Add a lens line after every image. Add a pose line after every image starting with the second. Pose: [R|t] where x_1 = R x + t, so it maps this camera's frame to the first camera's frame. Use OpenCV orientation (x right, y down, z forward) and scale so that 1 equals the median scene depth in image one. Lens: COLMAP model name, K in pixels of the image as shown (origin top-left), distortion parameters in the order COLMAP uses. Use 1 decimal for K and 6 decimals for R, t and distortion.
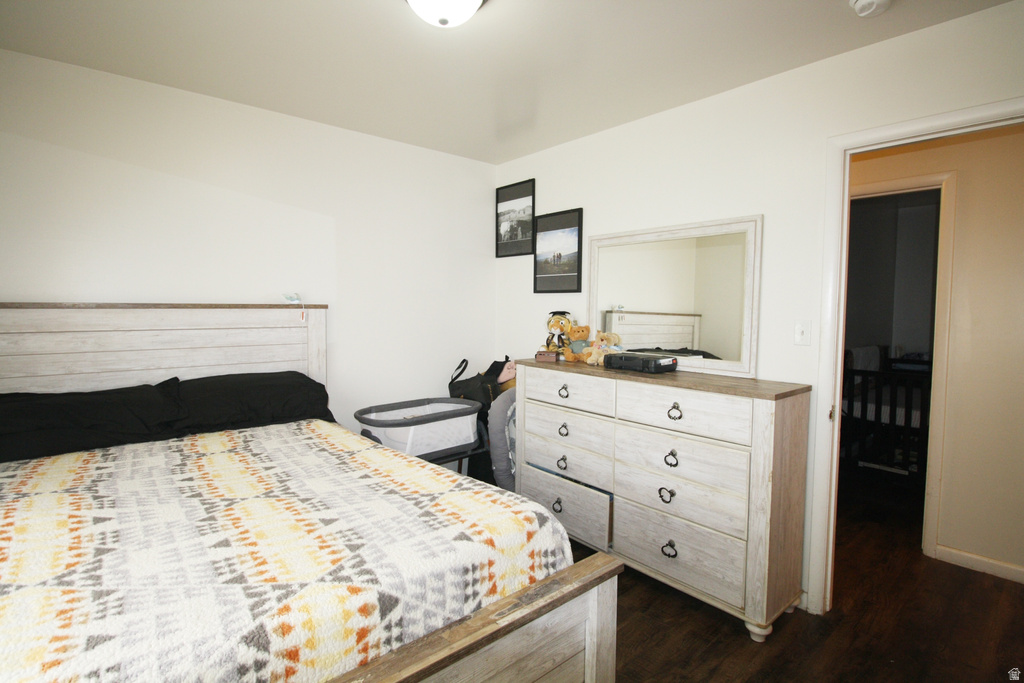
lens RADIAL K [[506.3, 0, 512.0], [0, 506.3, 341.5], [0, 0, 1]] dist [-0.000122, -0.000133]
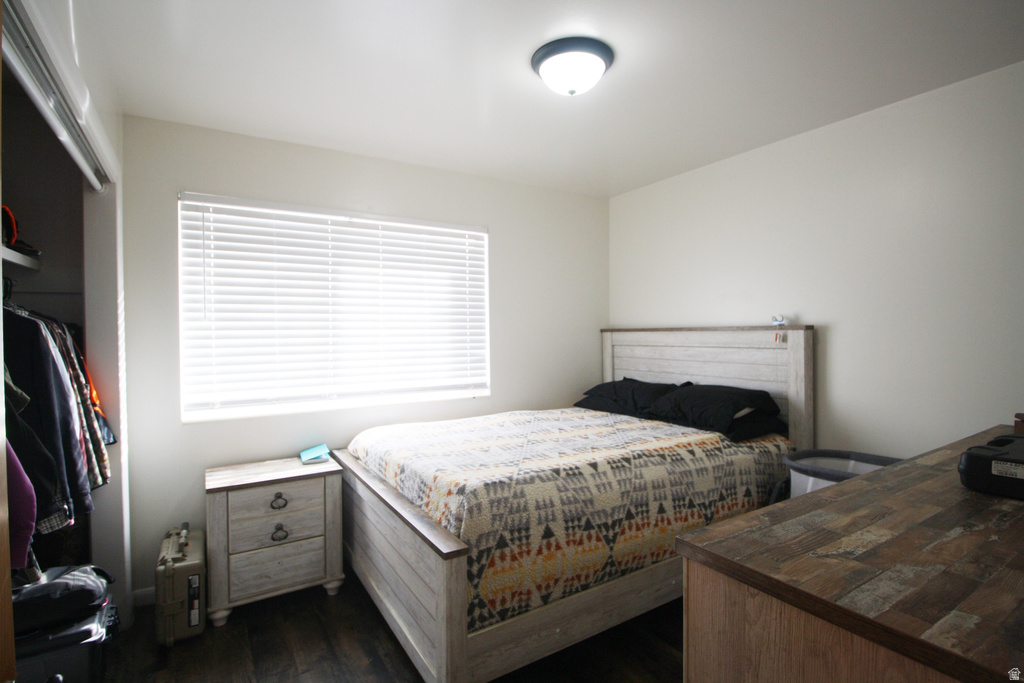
lens RADIAL K [[506.3, 0, 512.0], [0, 506.3, 341.5], [0, 0, 1]] dist [-0.000122, -0.000133]
pose [[-0.150356, 0.009948, -0.988582, 0.798289], [-0.061326, 0.997930, 0.019369, -0.036229], [0.986728, 0.063538, -0.149435, 0.788285]]
